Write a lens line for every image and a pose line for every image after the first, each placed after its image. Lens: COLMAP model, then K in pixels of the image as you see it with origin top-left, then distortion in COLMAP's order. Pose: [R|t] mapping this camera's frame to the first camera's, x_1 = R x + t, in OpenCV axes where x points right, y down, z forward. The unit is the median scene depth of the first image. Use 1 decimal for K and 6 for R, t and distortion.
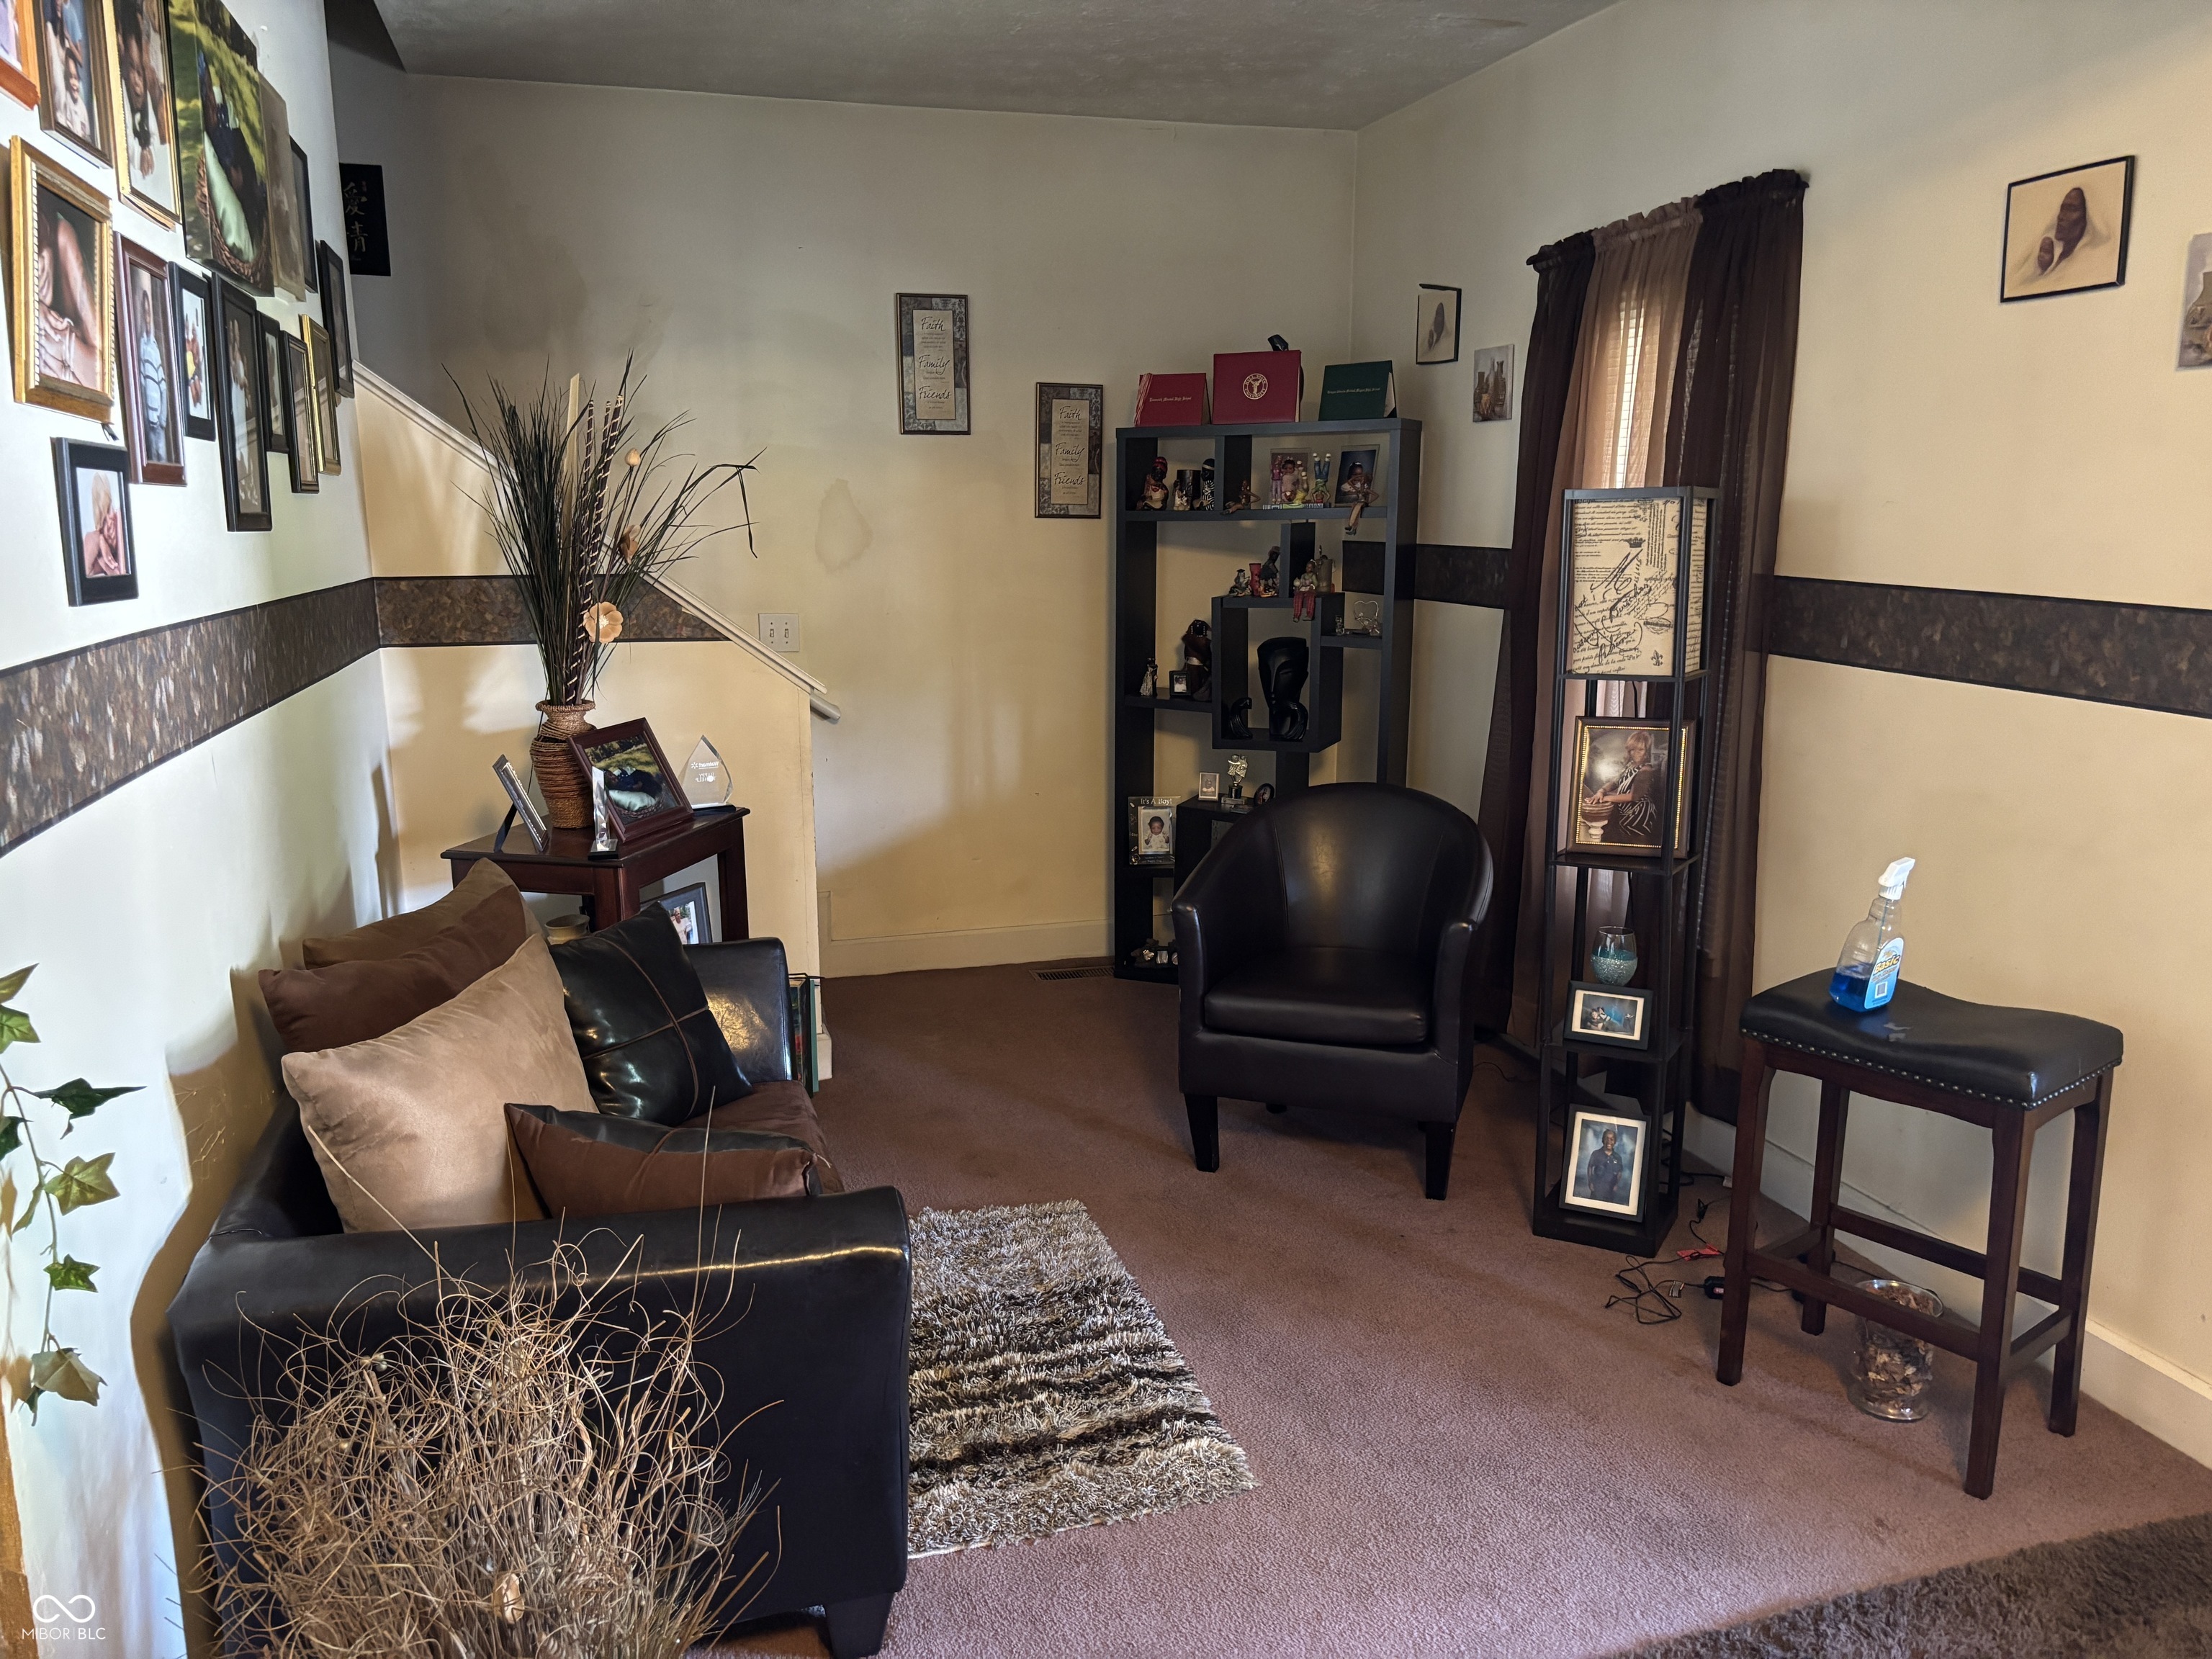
lens RADIAL K [[1695.4, 0, 1106.0], [0, 1695.4, 829.5], [0, 0, 1]] dist [0.044834, -0.059068]
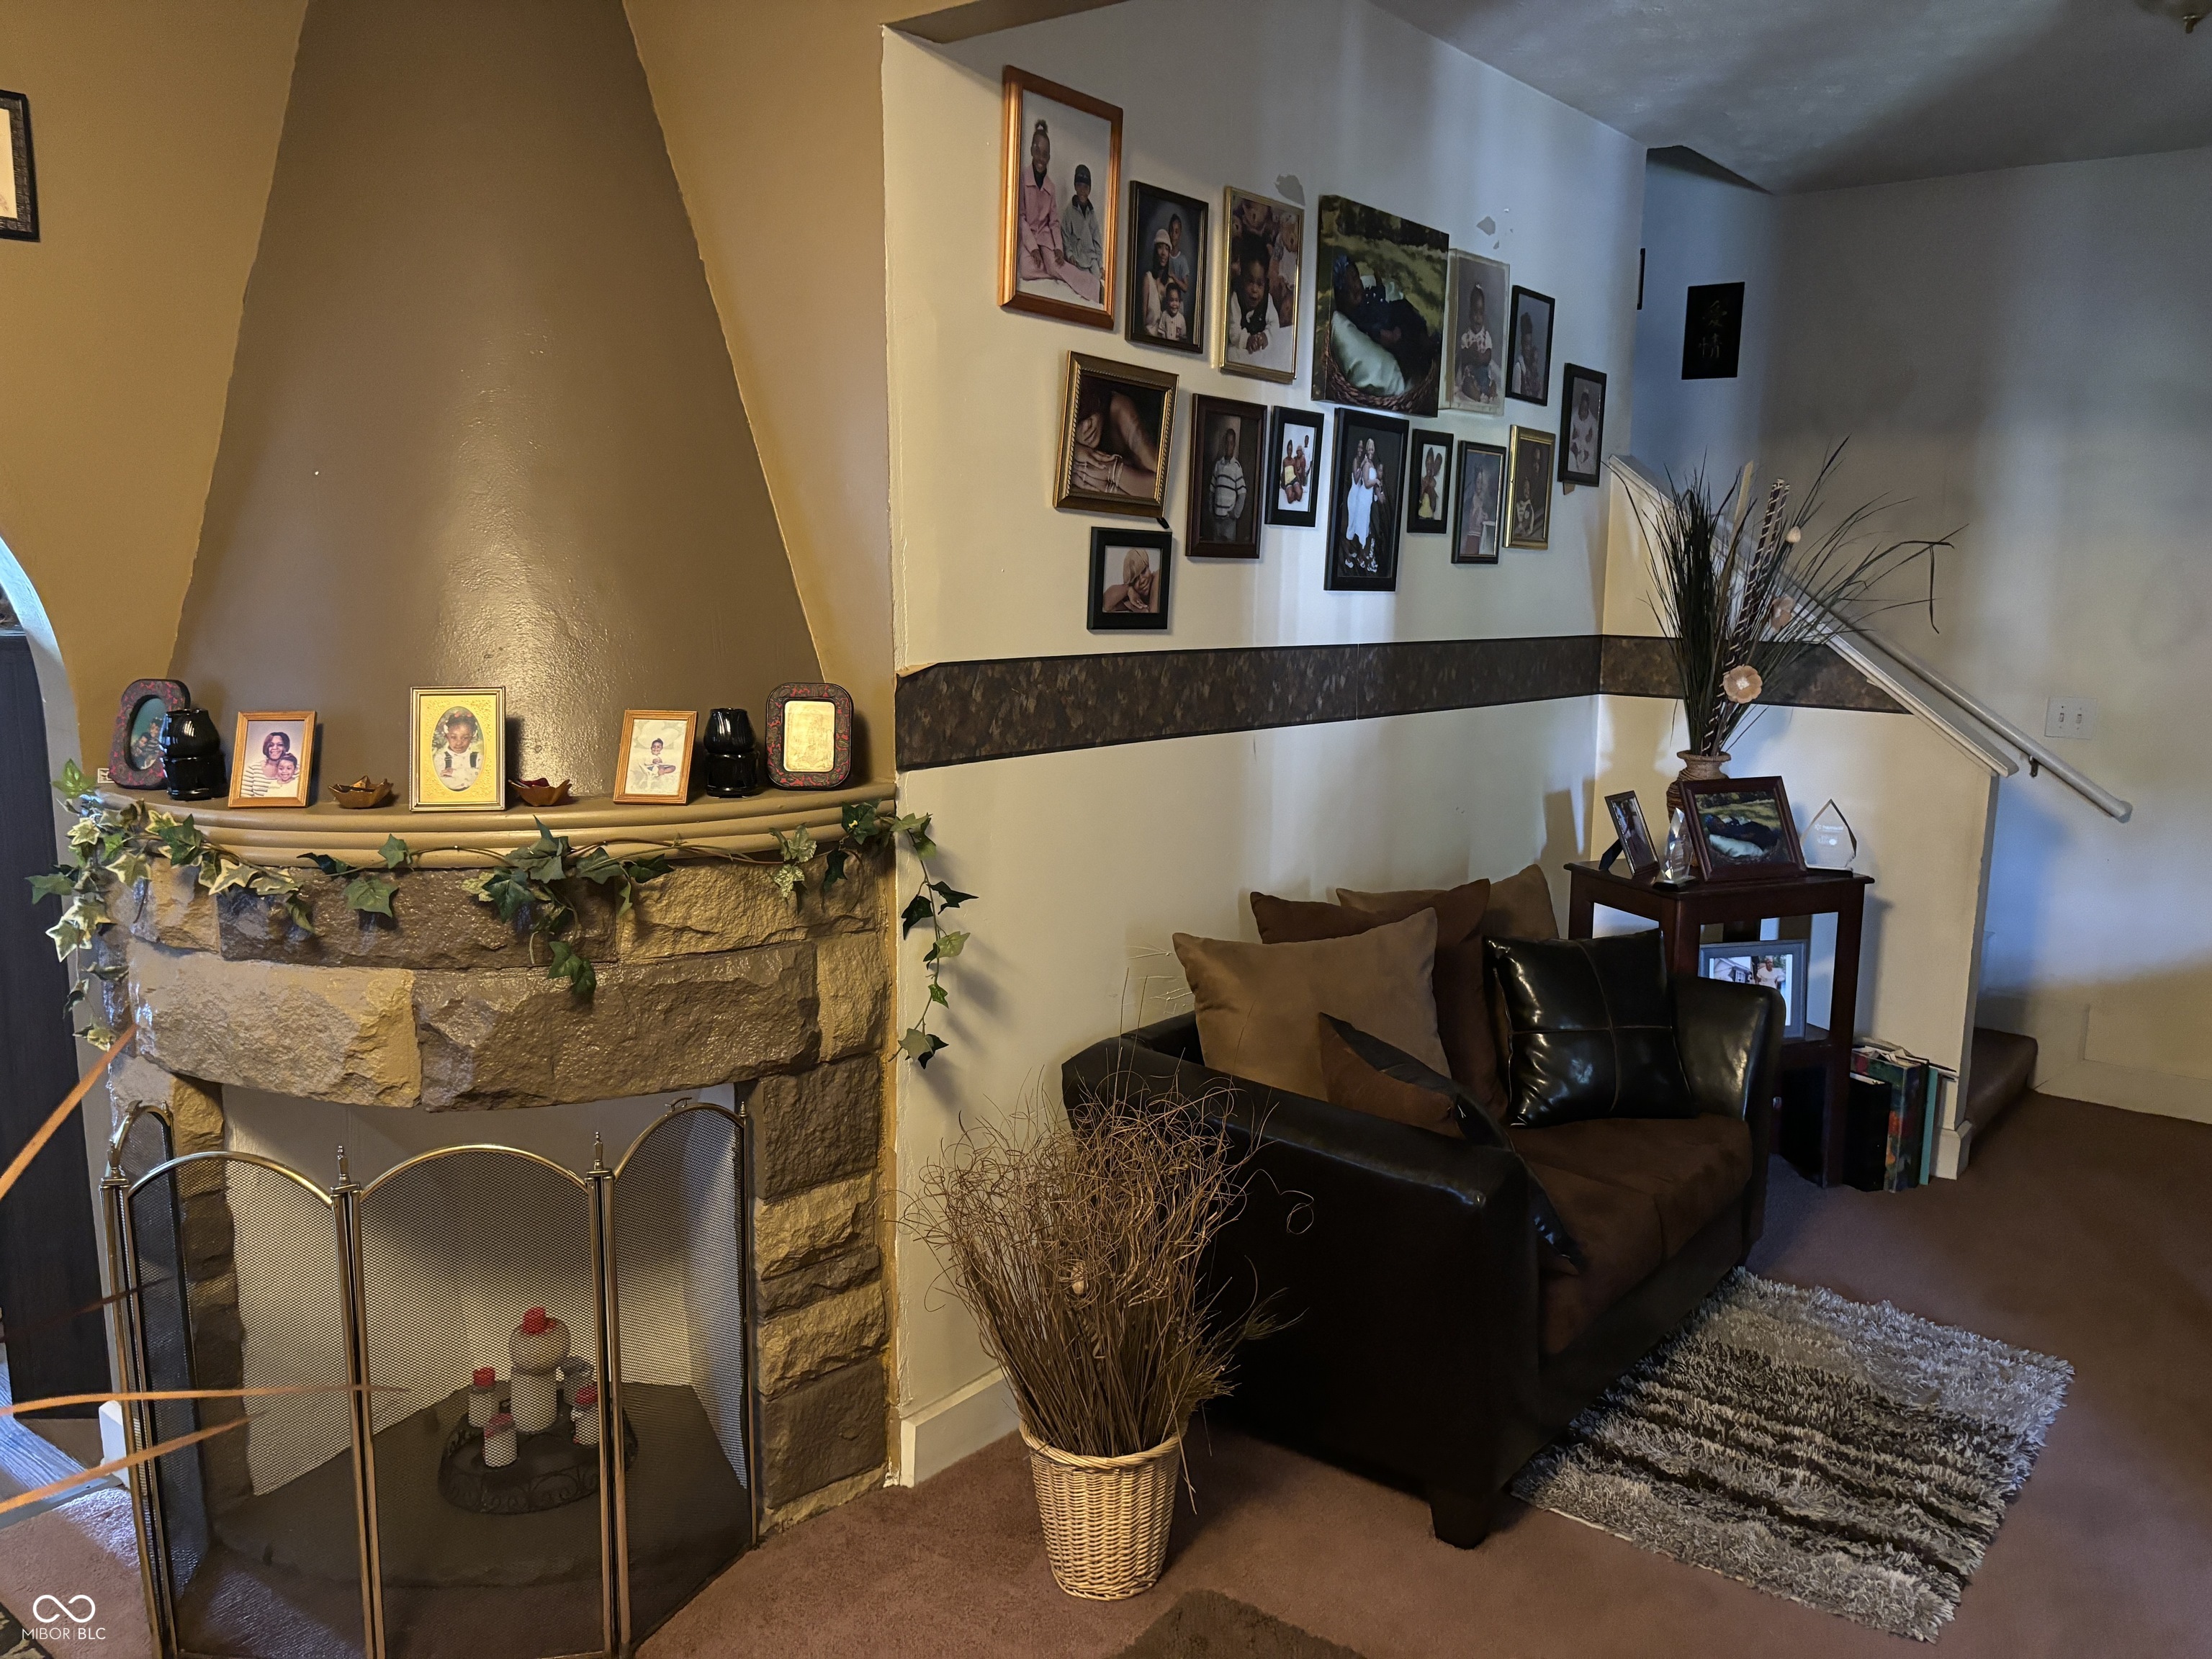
lens RADIAL K [[1706.8, 0, 1106.0], [0, 1706.8, 829.5], [0, 0, 1]] dist [0.049521, -0.003411]
pose [[0.582580, 0.139780, -0.800663, 0.428549], [-0.173975, 0.983714, 0.045149, -0.009692], [0.793935, 0.112992, 0.597411, 0.028906]]
